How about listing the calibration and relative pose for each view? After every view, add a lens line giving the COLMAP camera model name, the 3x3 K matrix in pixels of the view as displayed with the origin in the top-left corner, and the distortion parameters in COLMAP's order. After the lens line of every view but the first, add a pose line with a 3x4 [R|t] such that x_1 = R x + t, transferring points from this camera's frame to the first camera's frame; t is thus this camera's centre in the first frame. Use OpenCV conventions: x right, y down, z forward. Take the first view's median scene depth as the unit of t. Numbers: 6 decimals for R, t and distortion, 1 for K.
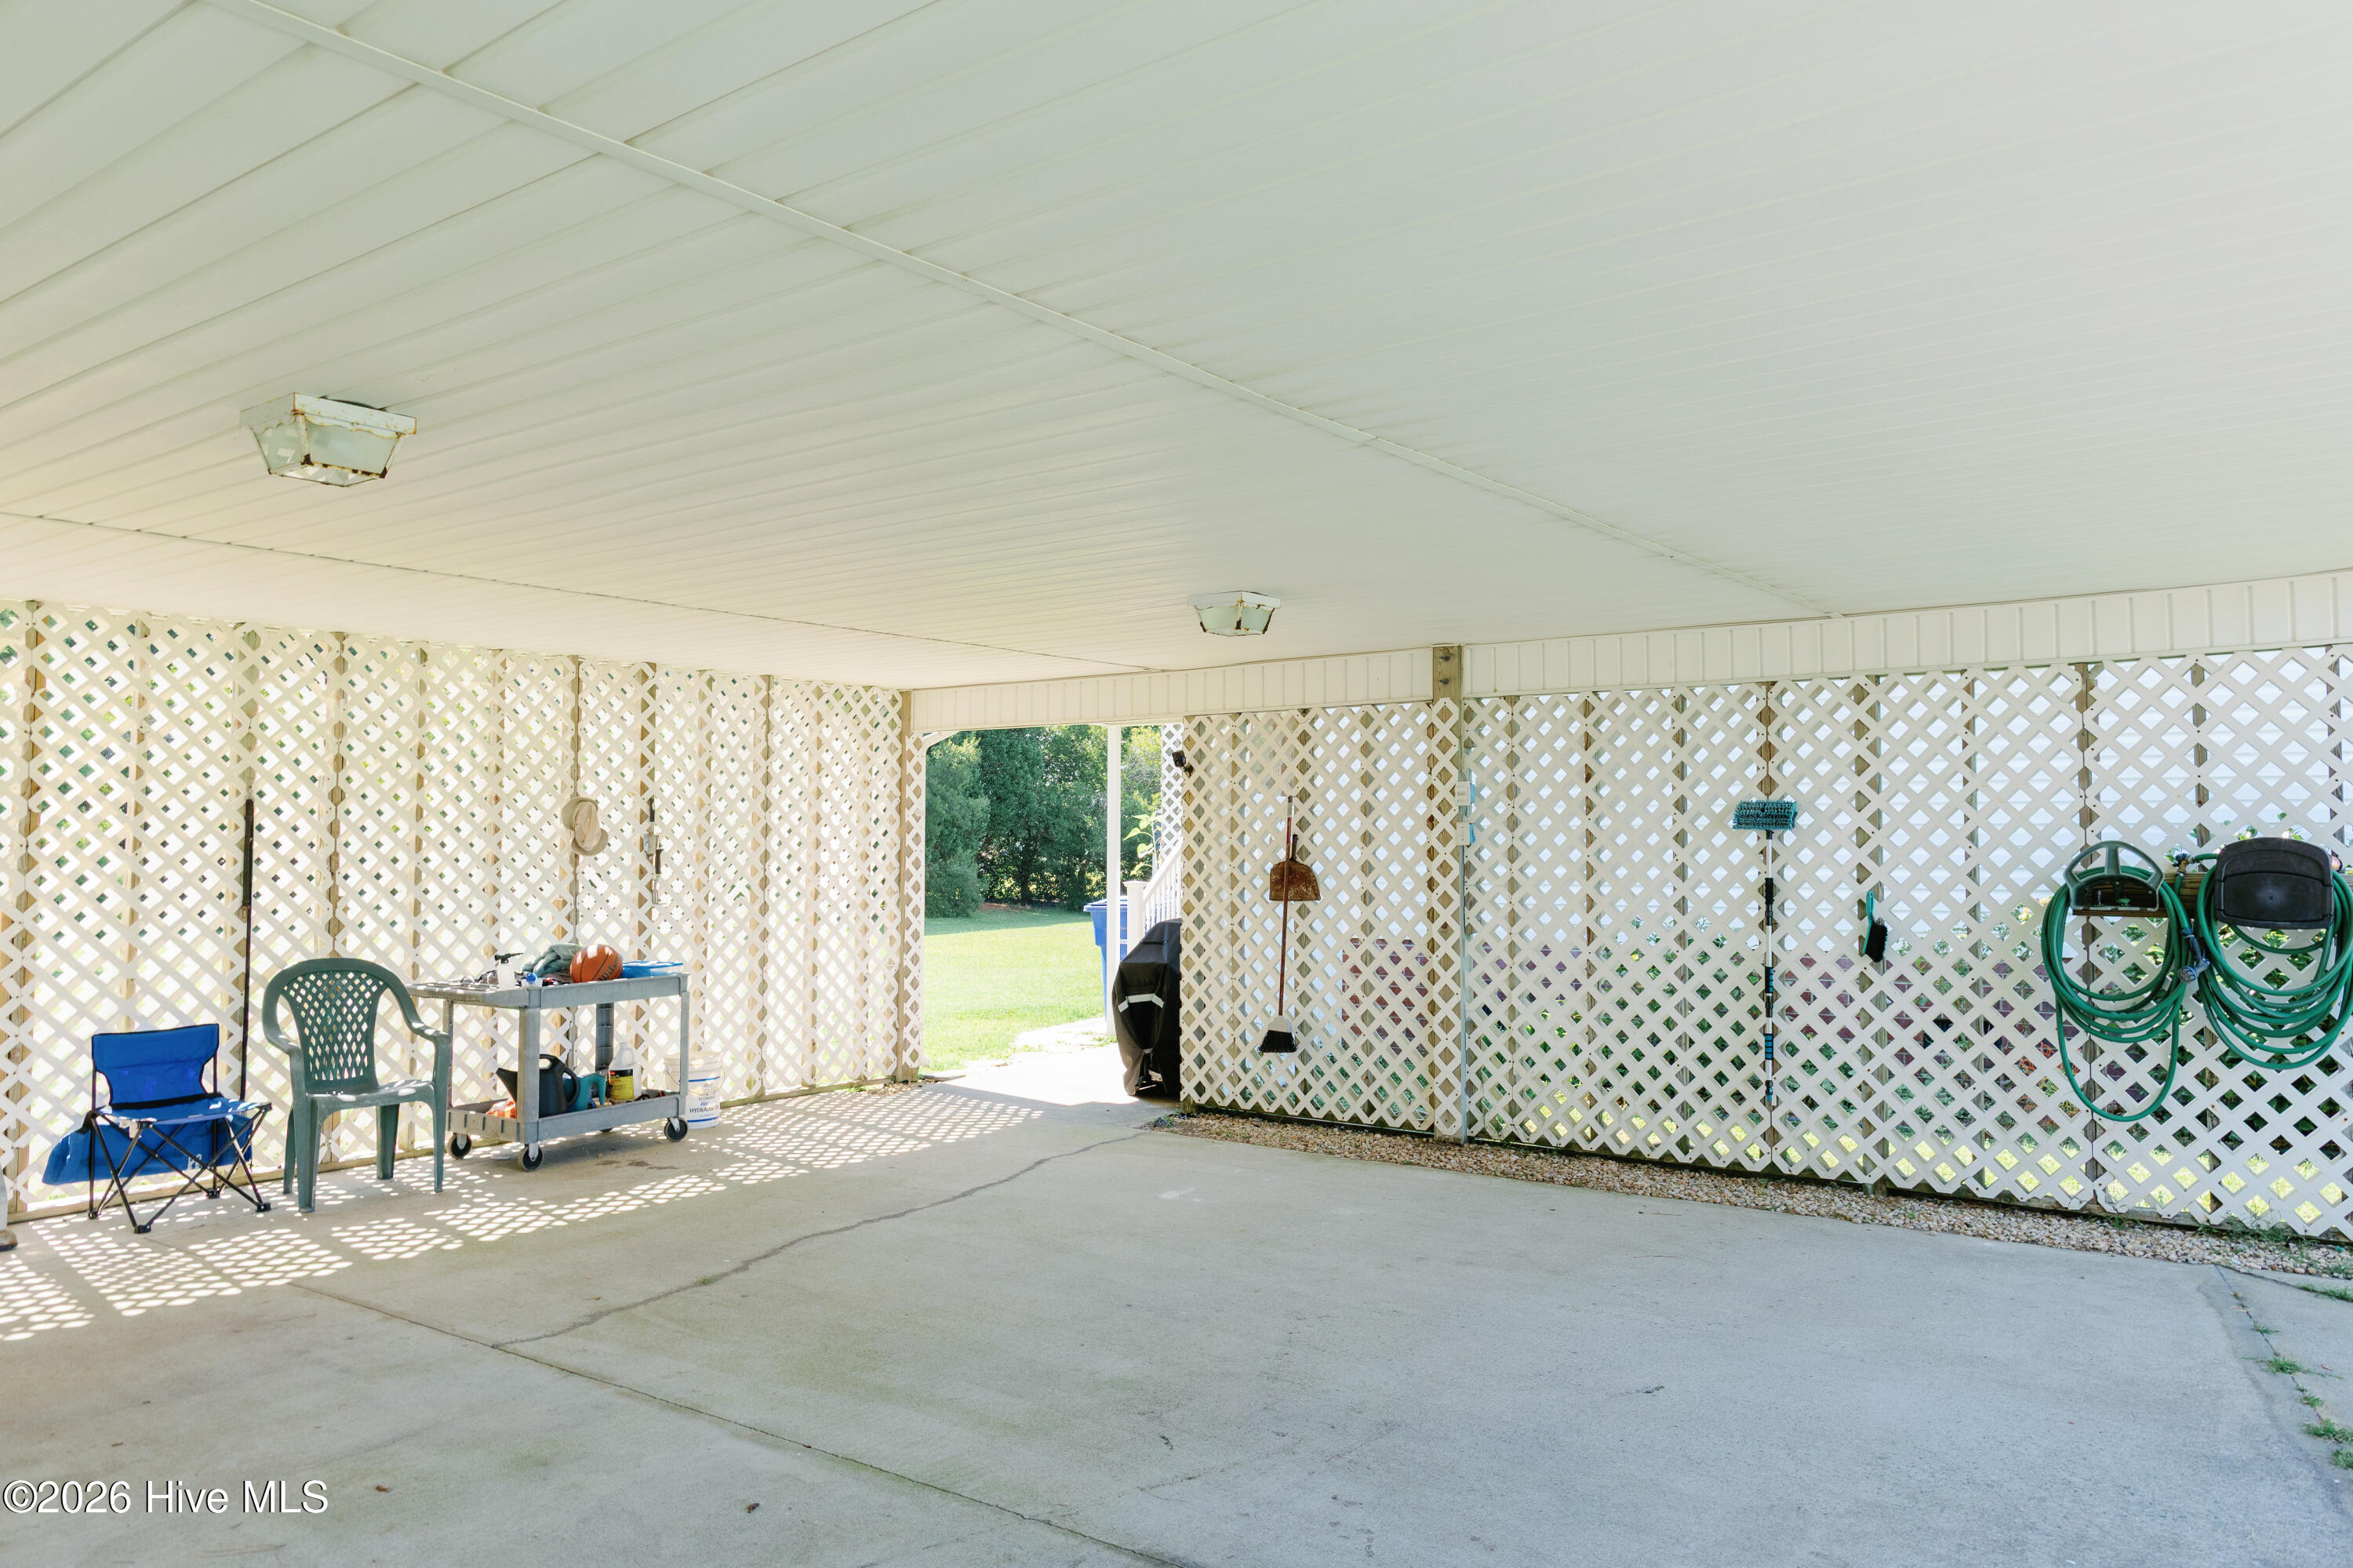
lens RADIAL K [[1629.2, 0, 1237.1], [0, 1629.2, 765.9], [0, 0, 1]] dist [0.015430, -0.007131]
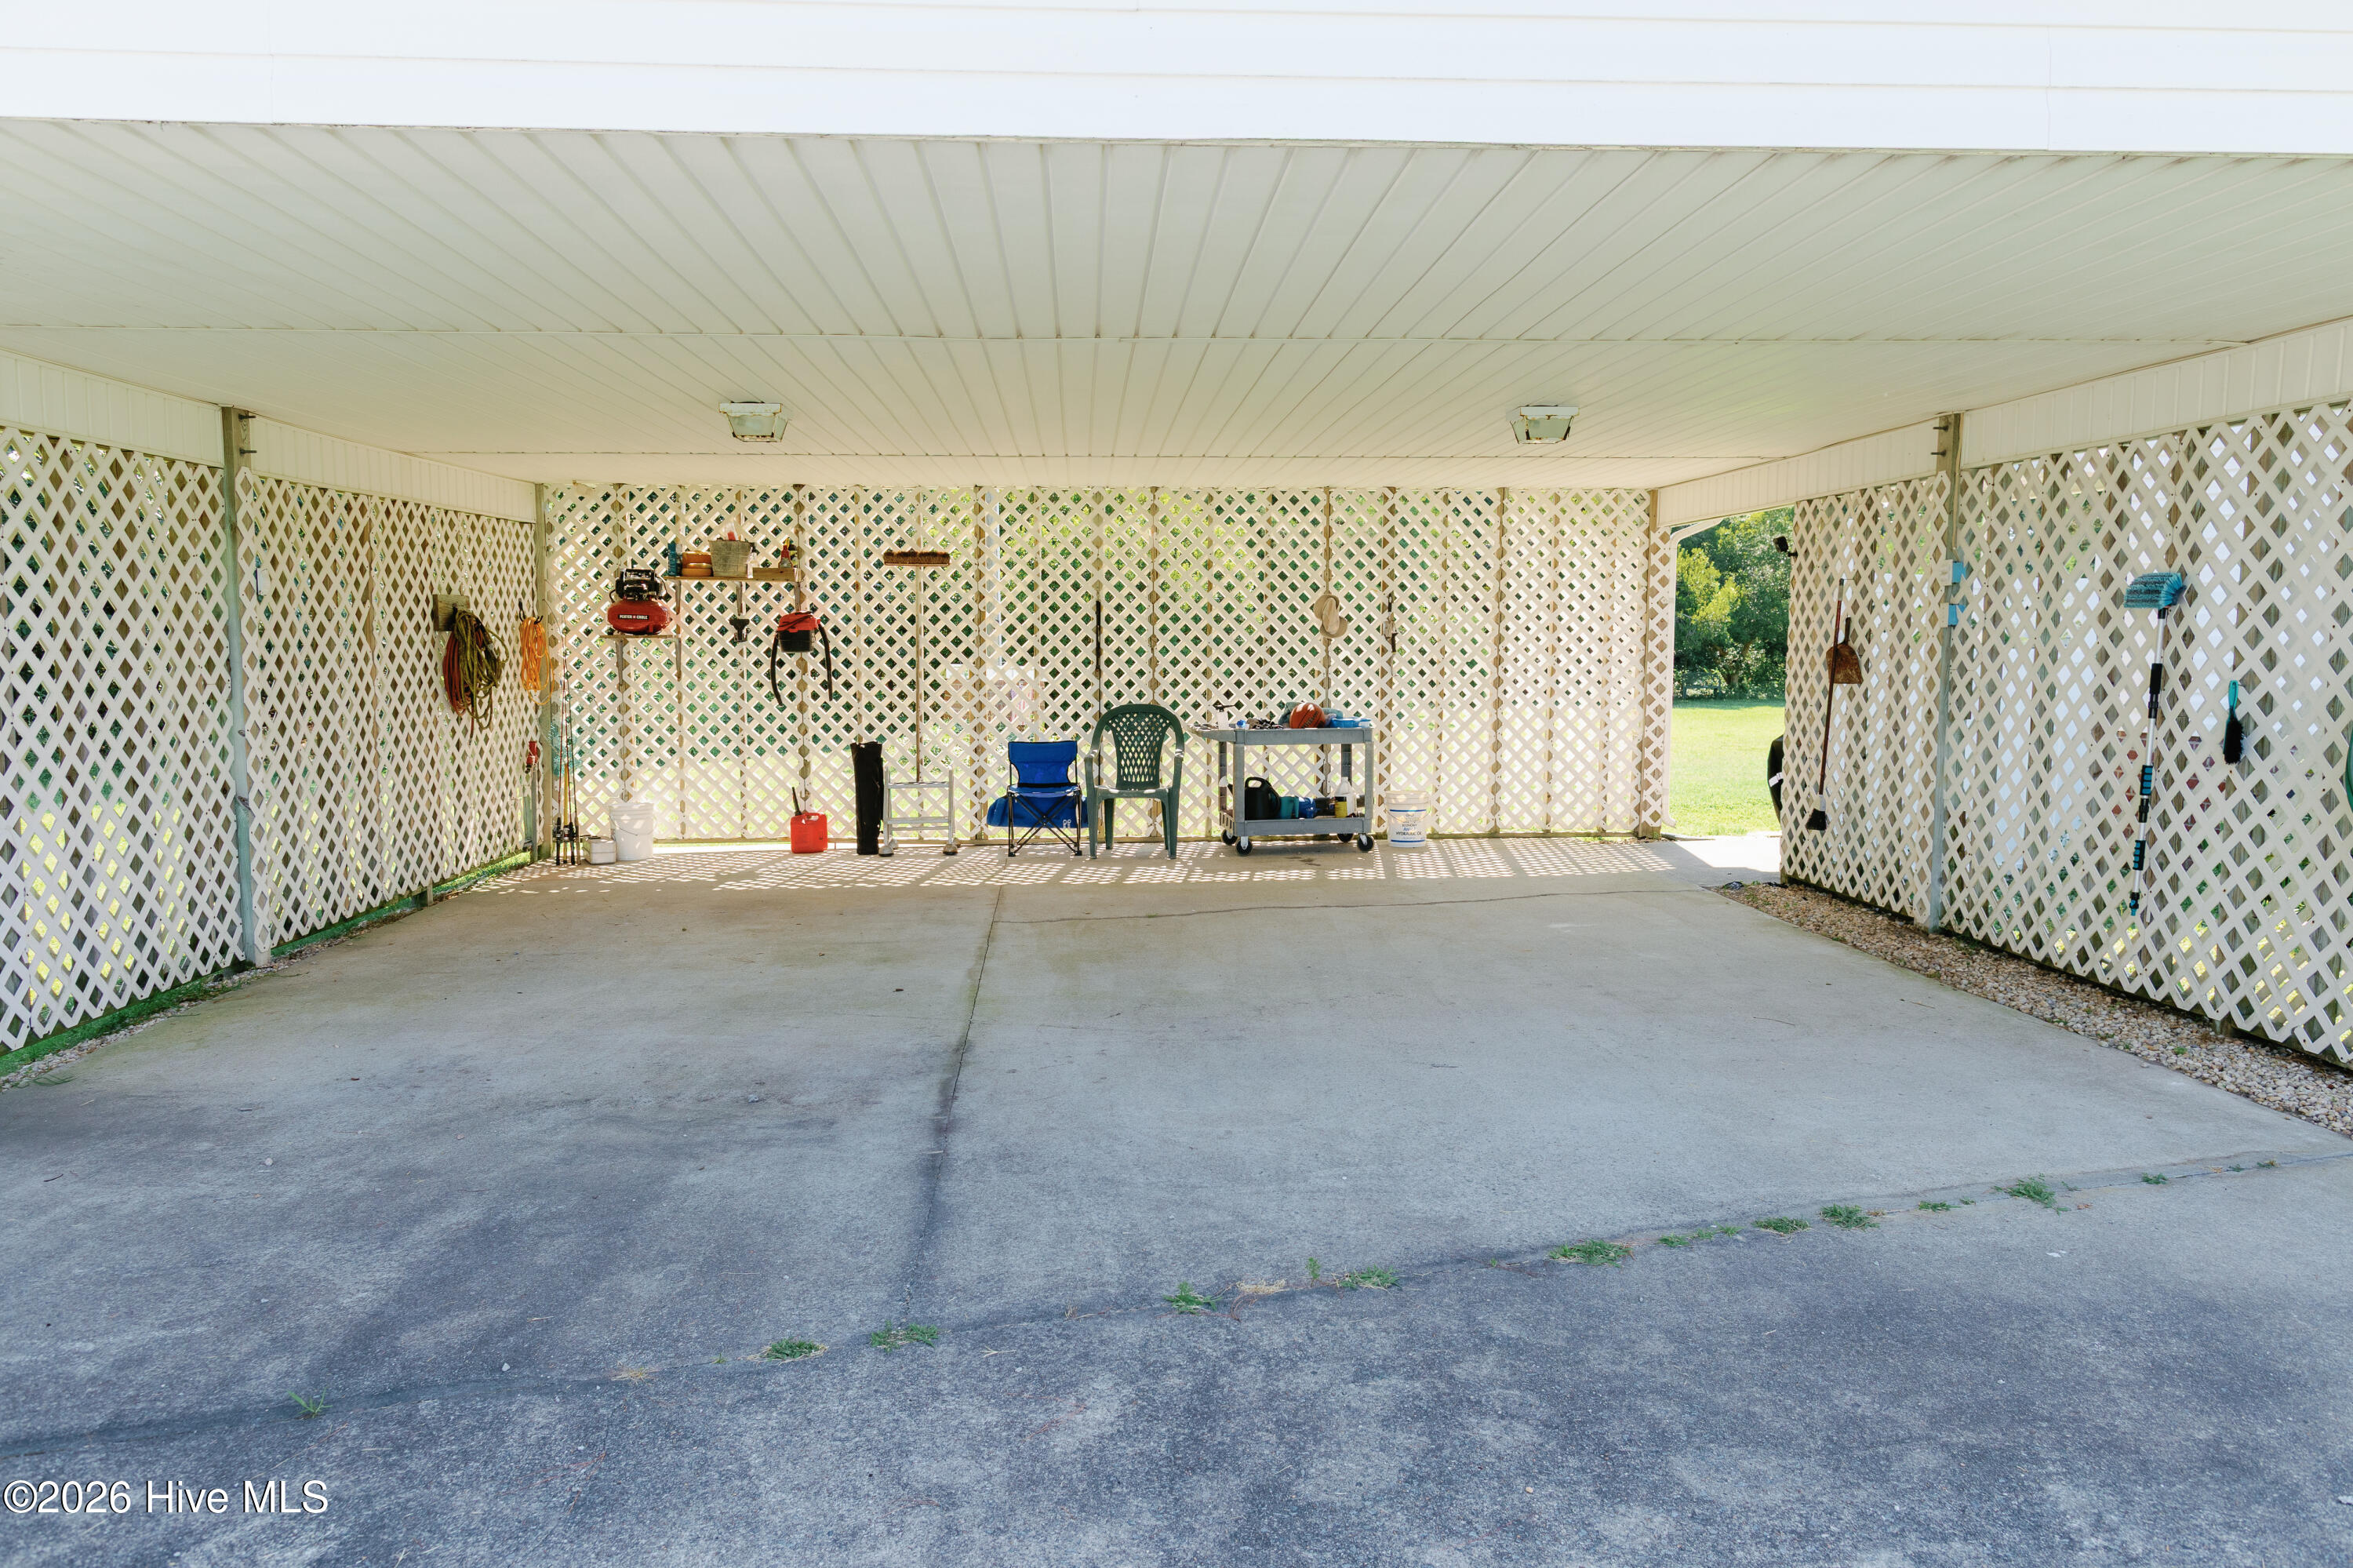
lens RADIAL K [[1629.2, 0, 1207.1], [0, 1629.2, 775.4], [0, 0, 1]] dist [0.015430, -0.007131]
pose [[0.651359, 0.064345, -0.756036, 0.631945], [0.039087, 0.992229, 0.118122, 0.005222], [0.757762, -0.106492, 0.643783, 0.053133]]
